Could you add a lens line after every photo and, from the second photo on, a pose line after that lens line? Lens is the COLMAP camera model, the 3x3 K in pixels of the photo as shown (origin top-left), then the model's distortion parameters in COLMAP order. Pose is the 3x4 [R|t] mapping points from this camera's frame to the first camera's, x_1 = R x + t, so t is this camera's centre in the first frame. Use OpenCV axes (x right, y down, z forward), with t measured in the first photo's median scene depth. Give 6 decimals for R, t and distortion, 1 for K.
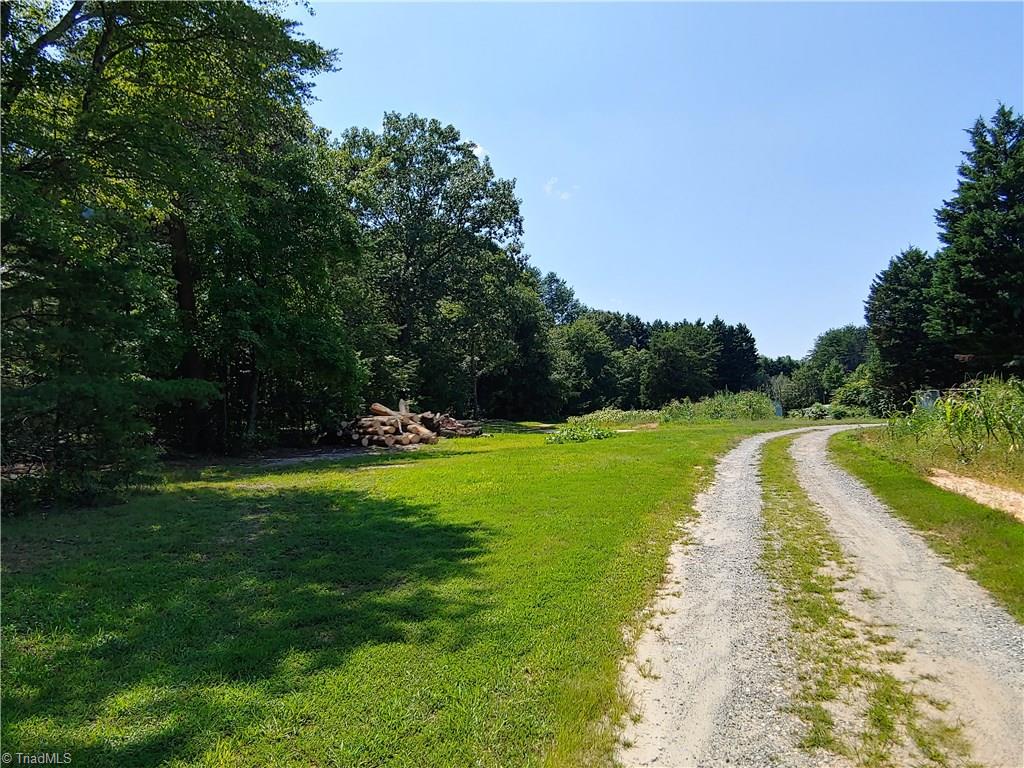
lens RADIAL K [[728.7, 0, 523.9], [0, 728.7, 386.0], [0, 0, 1]] dist [-0.020156, 0.024384]
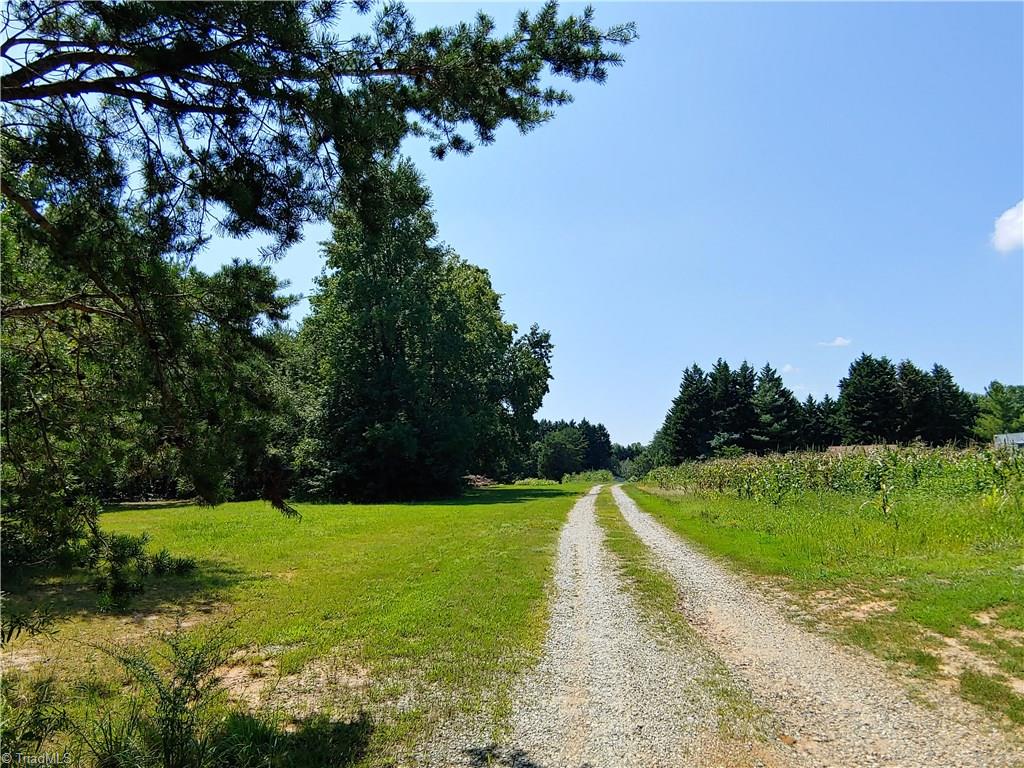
lens RADIAL K [[728.1, 0, 524.1], [0, 728.1, 386.0], [0, 0, 1]] dist [-0.003091, 0.001732]
pose [[0.982729, 0.038503, 0.181003, -0.115624], [-0.018968, 0.993922, -0.108441, -0.000417], [-0.184078, 0.103135, 0.977486, -0.395760]]
